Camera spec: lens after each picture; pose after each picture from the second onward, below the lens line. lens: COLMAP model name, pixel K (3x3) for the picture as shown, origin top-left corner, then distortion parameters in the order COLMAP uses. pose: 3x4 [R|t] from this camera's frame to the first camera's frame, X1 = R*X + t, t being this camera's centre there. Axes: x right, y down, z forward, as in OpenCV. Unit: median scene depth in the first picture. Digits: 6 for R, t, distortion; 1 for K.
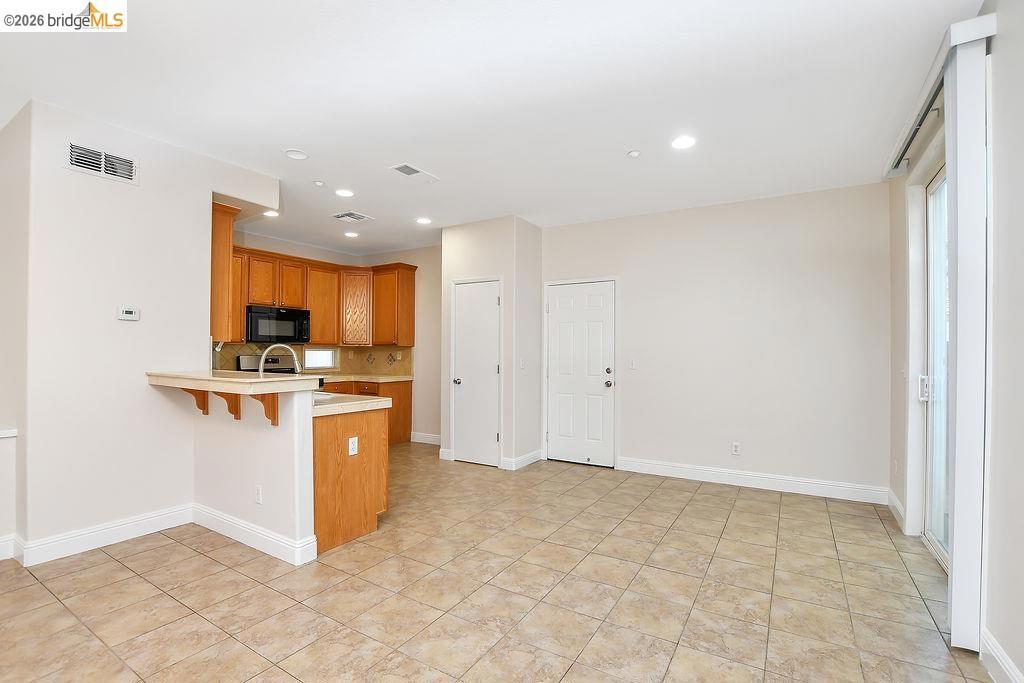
lens RADIAL K [[463.7, 0, 508.5], [0, 463.7, 347.2], [0, 0, 1]] dist [-0.031070, 0.004284]
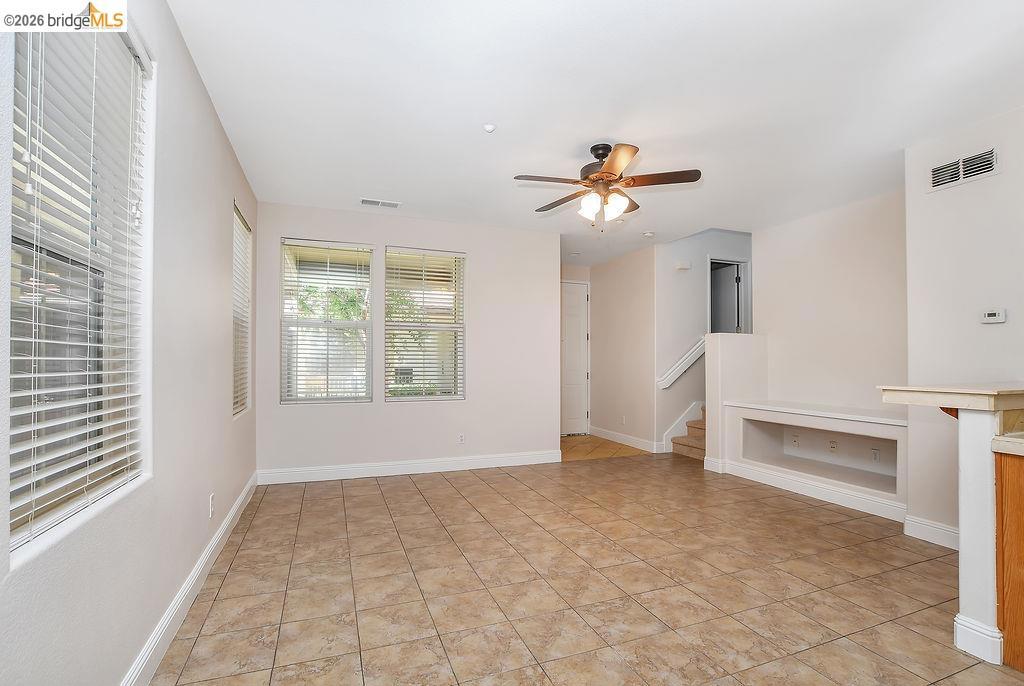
lens RADIAL K [[471.8, 0, 510.6], [0, 471.8, 352.5], [0, 0, 1]] dist [-0.021641, 0.002094]
pose [[-0.599415, -0.015290, -0.800292, 0.481603], [0.002155, 0.999783, -0.020716, 0.016822], [0.800435, -0.014143, -0.599252, 0.746680]]
